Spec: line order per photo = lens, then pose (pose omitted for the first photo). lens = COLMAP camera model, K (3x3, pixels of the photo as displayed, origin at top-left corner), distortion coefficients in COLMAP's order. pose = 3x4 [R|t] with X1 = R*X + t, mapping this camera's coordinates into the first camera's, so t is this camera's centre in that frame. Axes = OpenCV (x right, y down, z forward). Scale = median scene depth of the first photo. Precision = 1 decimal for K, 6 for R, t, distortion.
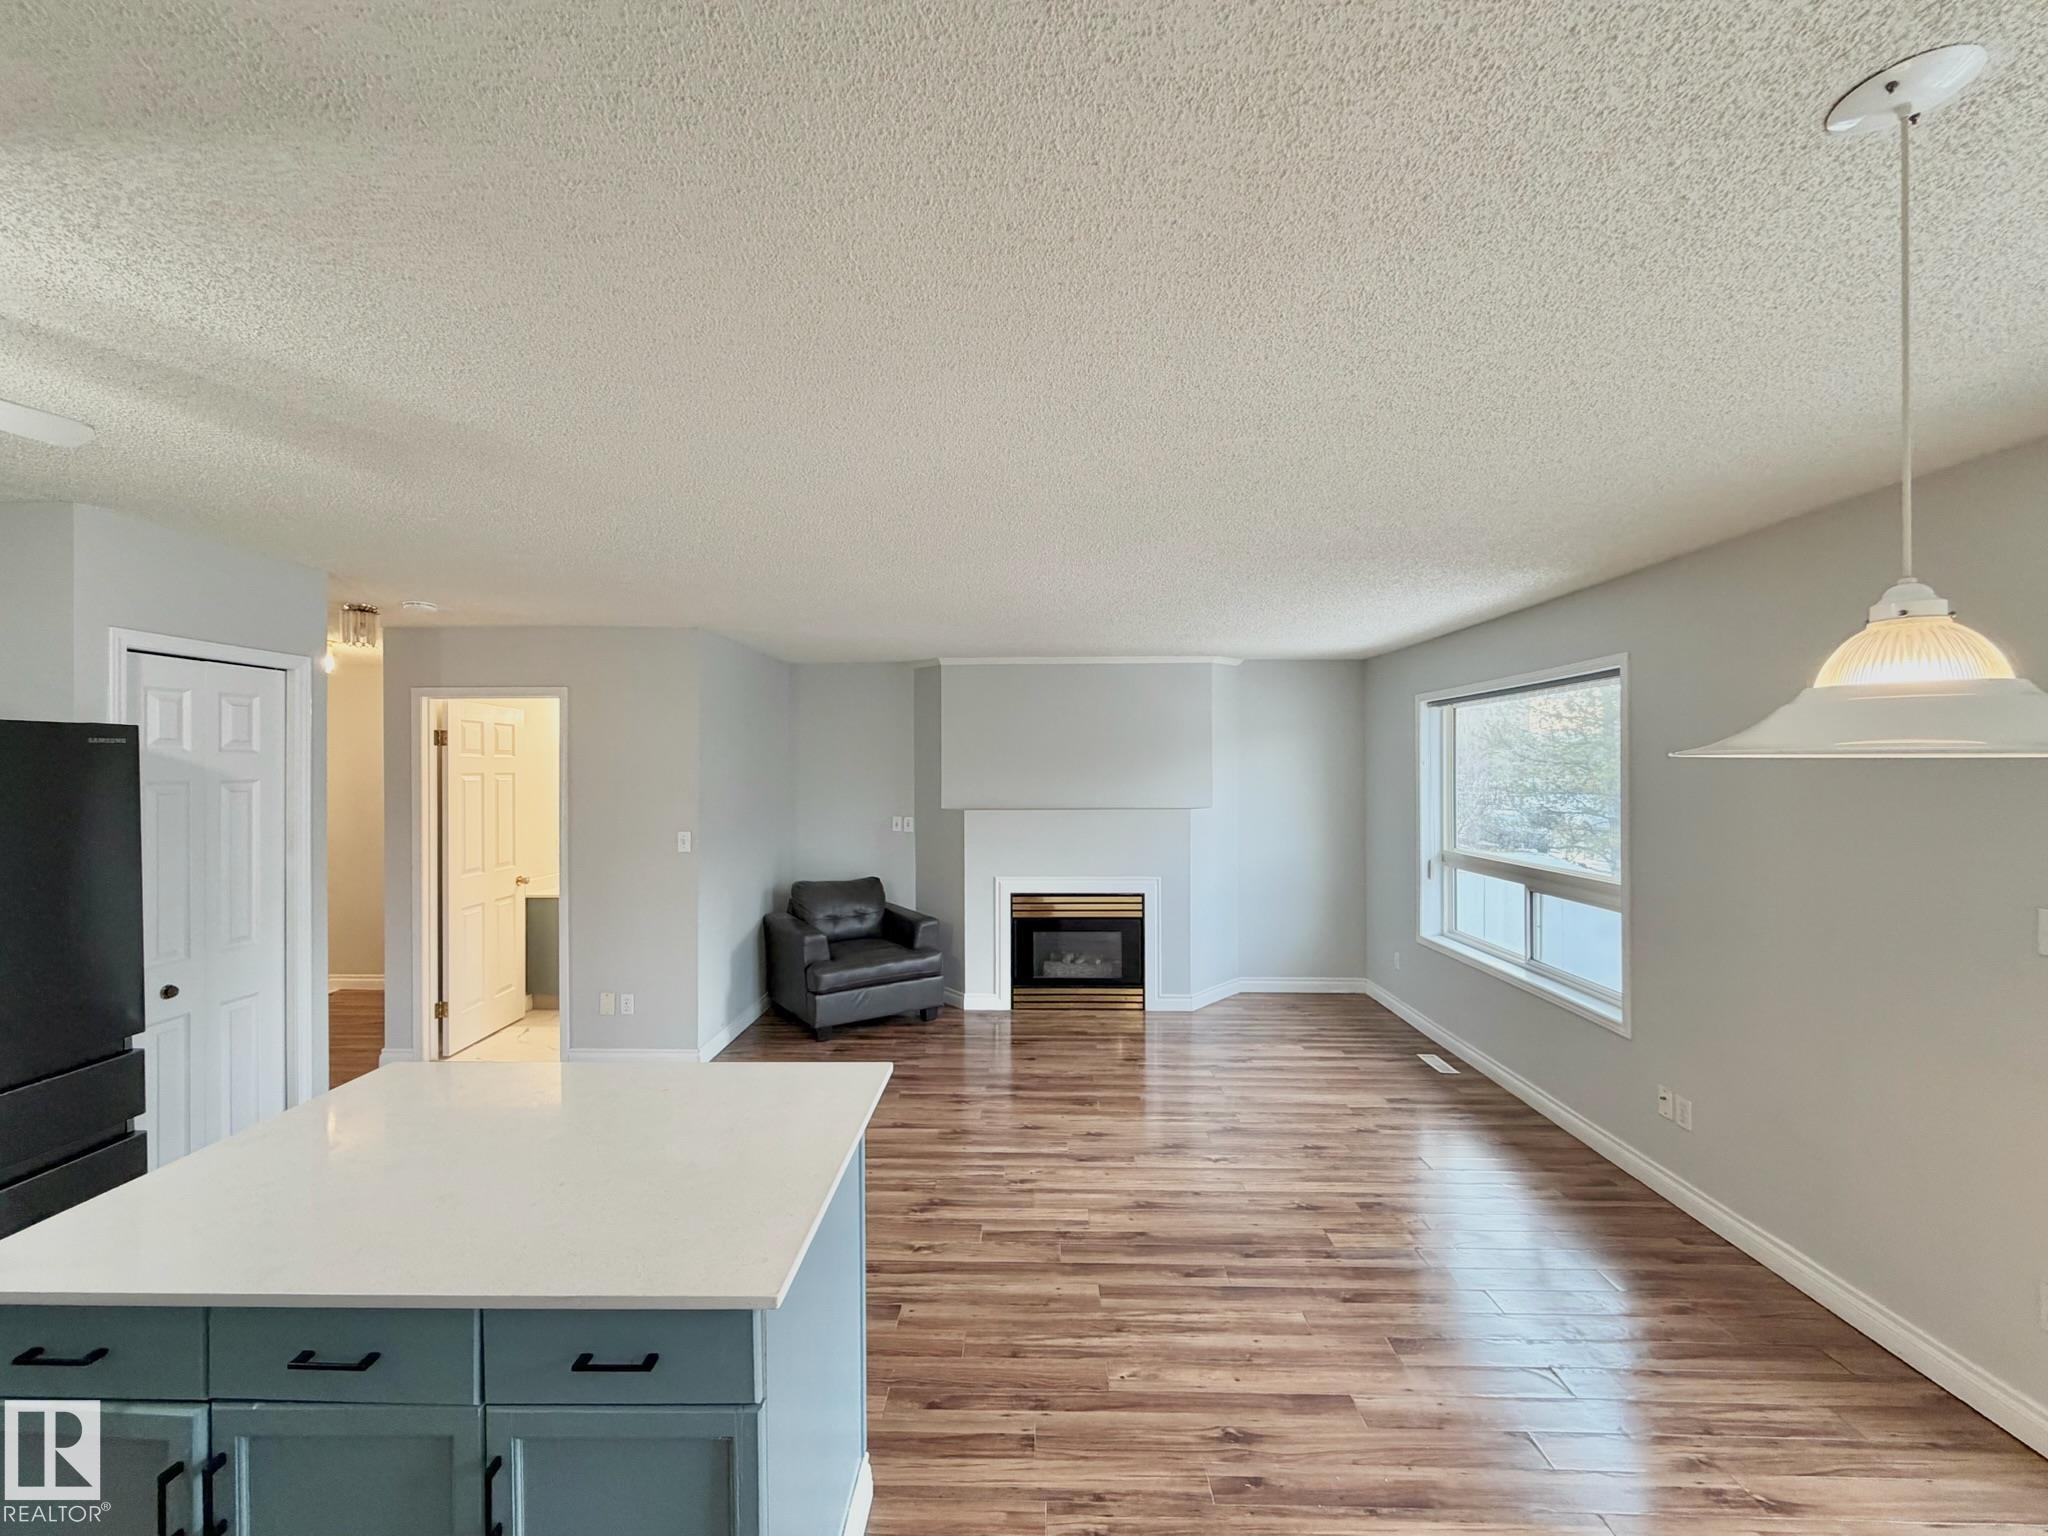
lens RADIAL K [[815.2, 0, 1017.9], [0, 815.2, 767.6], [0, 0, 1]] dist [-0.000135, 0.000234]
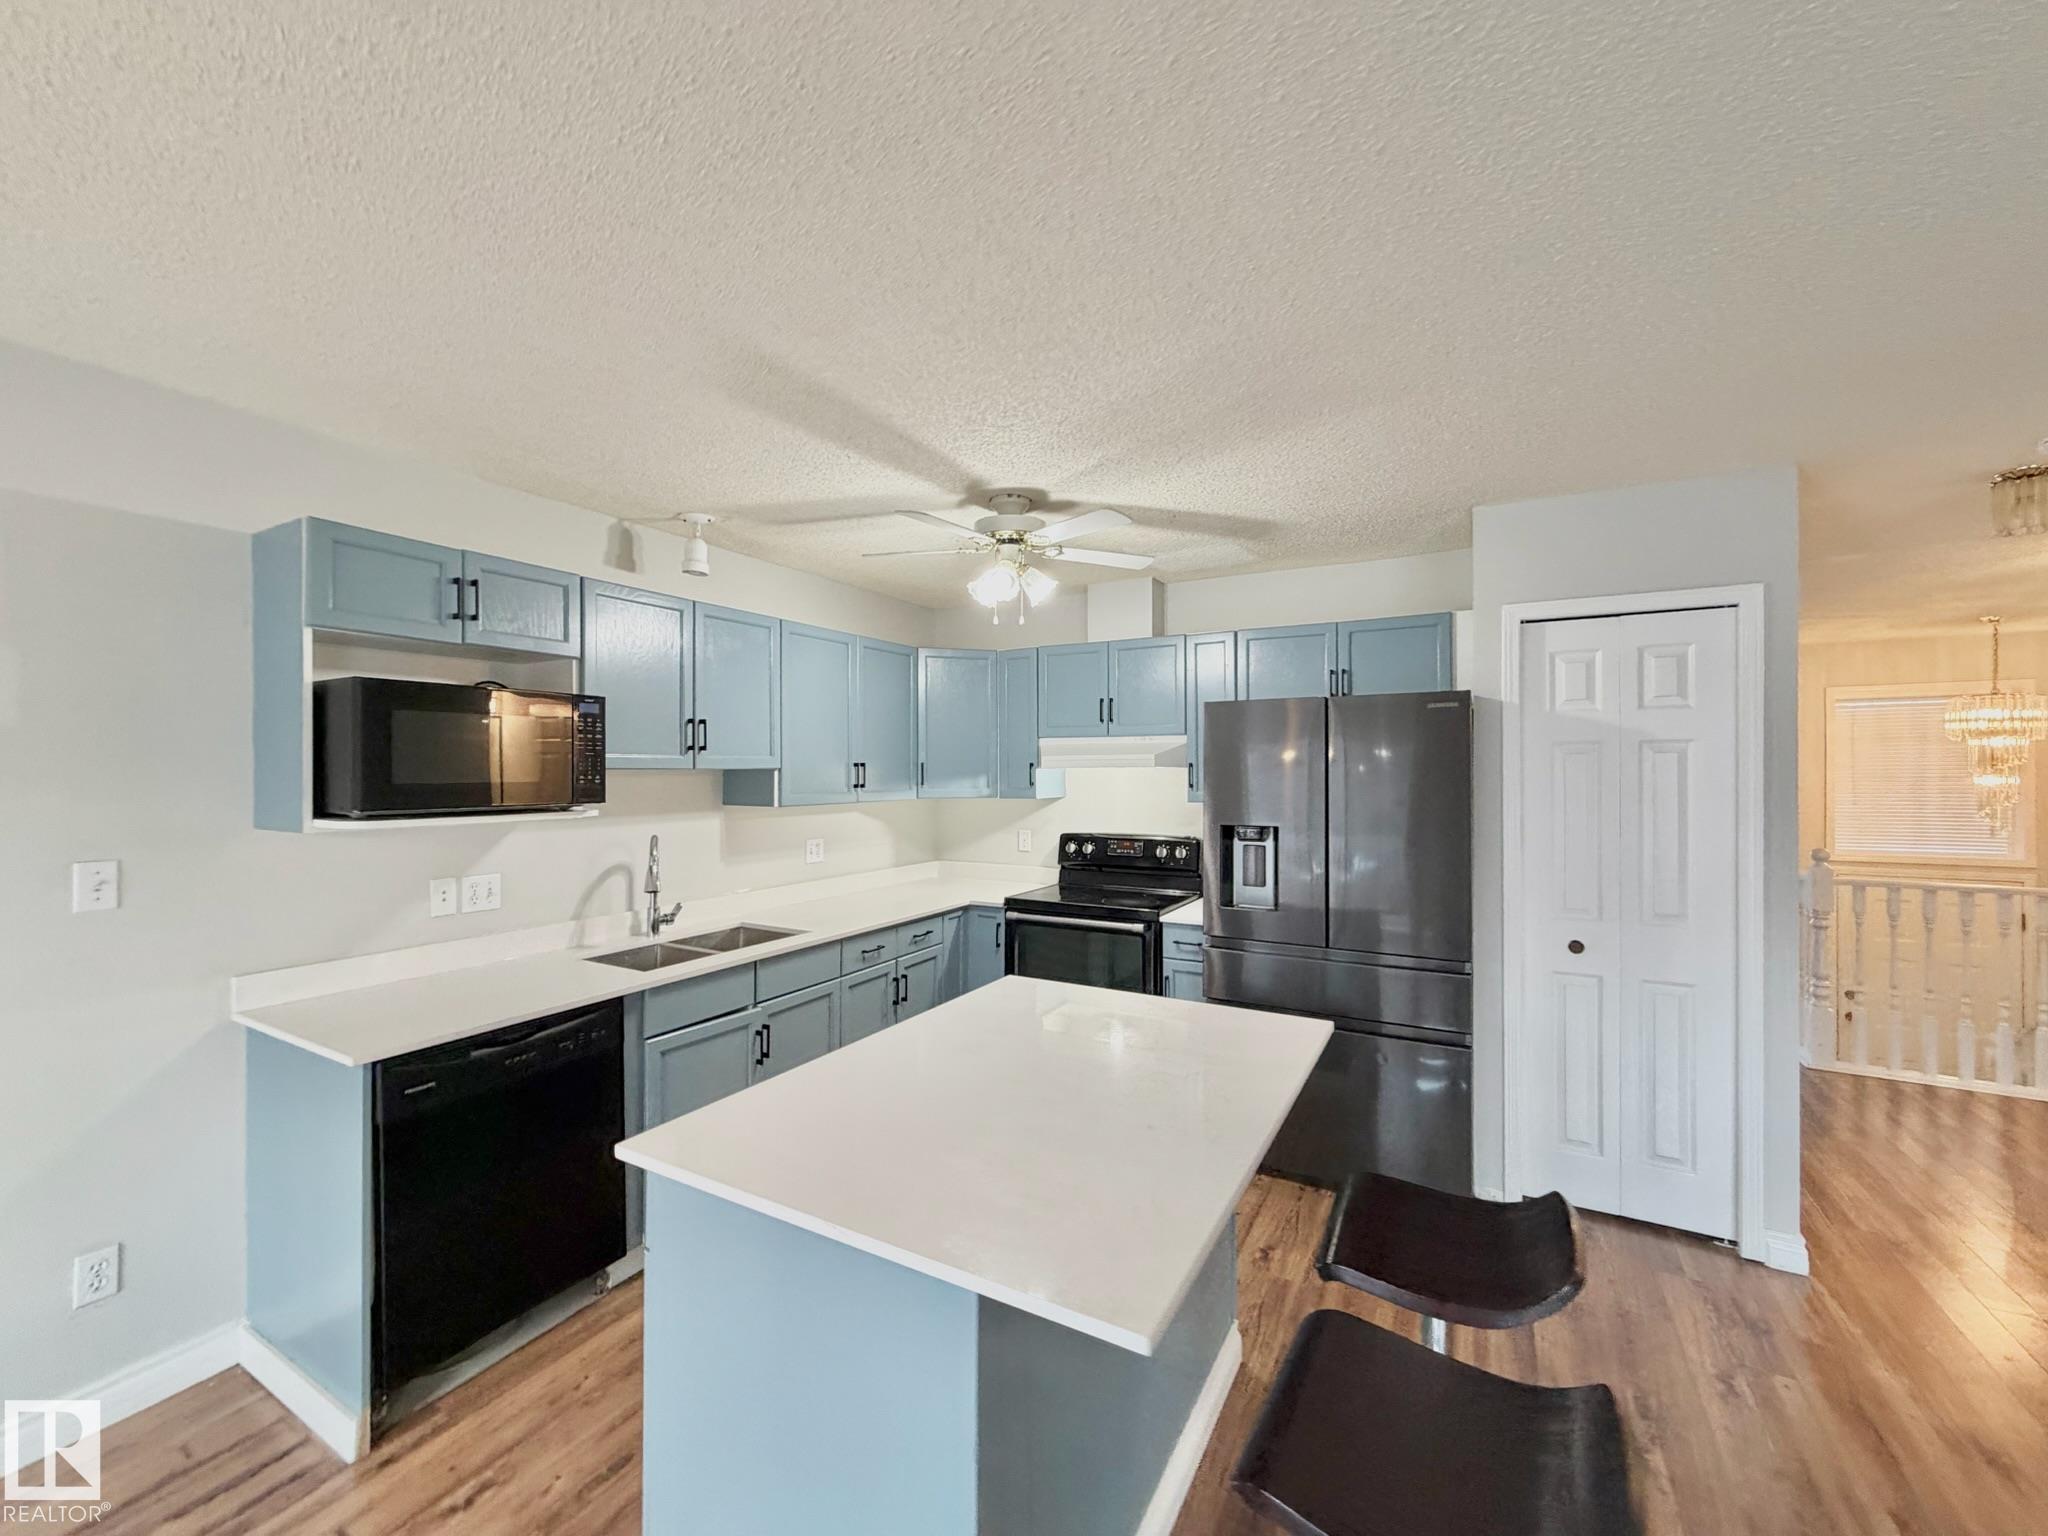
lens RADIAL K [[815.2, 0, 1017.9], [0, 815.2, 767.6], [0, 0, 1]] dist [-0.000135, 0.000234]
pose [[-0.471968, 0.000834, -0.881615, 0.155412], [0.001572, 0.999999, 0.000105, 0.039783], [0.881614, -0.001336, -0.471969, 0.708122]]
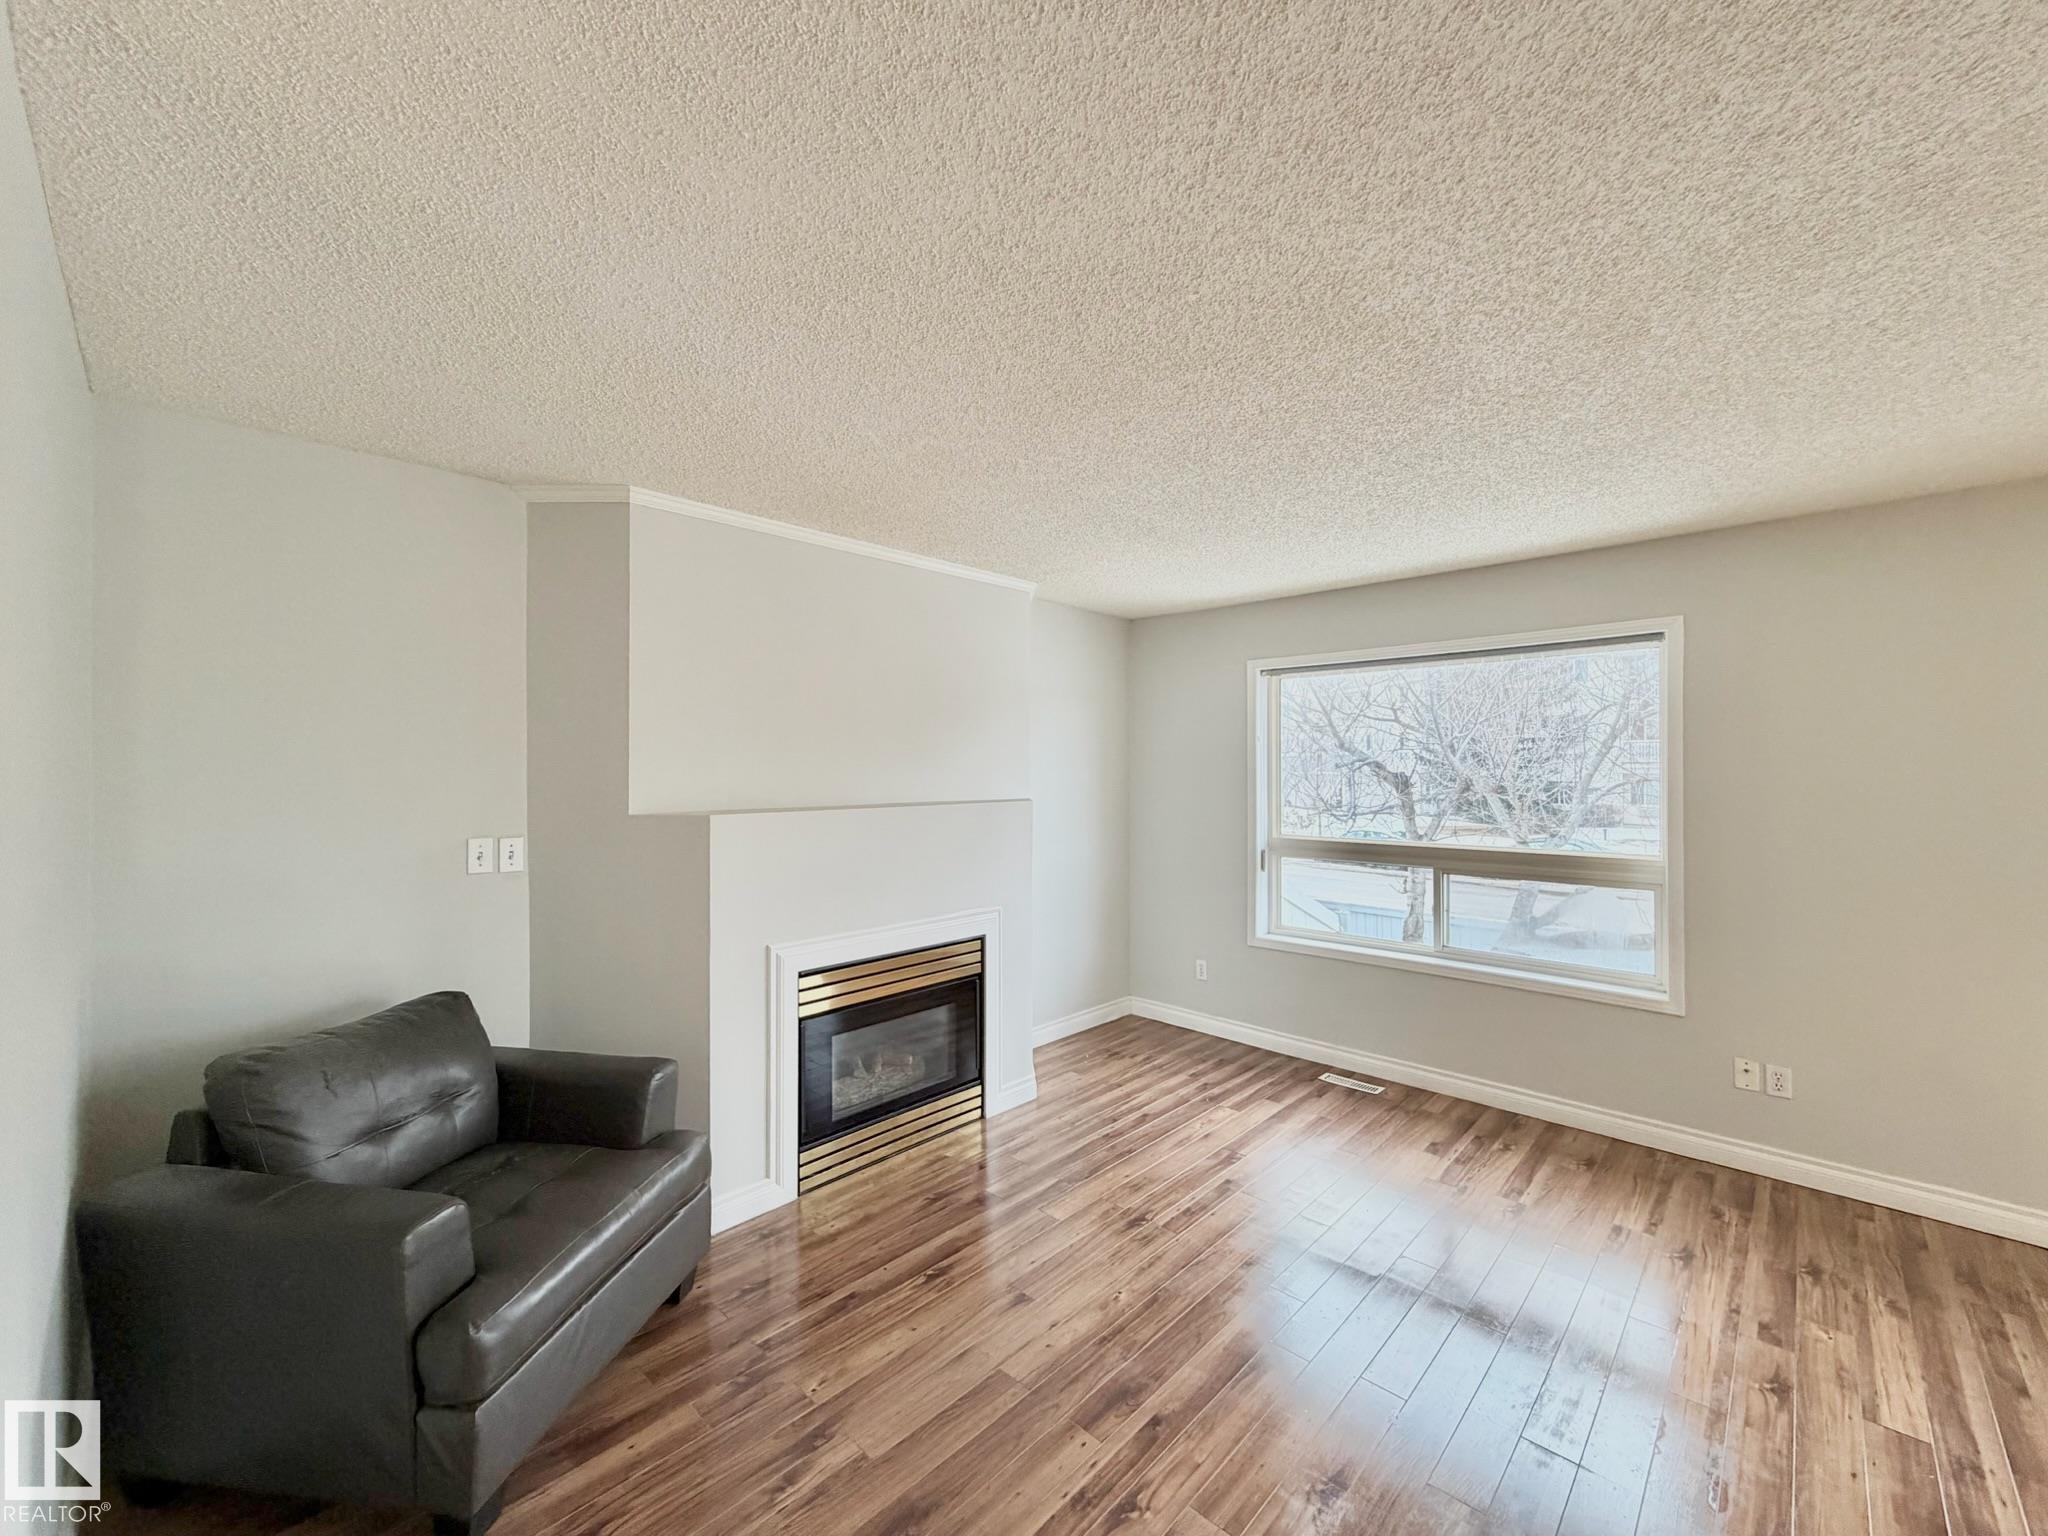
lens RADIAL K [[815.2, 0, 1017.9], [0, 815.2, 767.6], [0, 0, 1]] dist [-0.000135, 0.000234]
pose [[0.678856, 0.004316, 0.734259, -0.495694], [-0.002535, 0.999991, -0.003534, 0.044178], [-0.734267, 0.000538, 0.678860, 0.923699]]
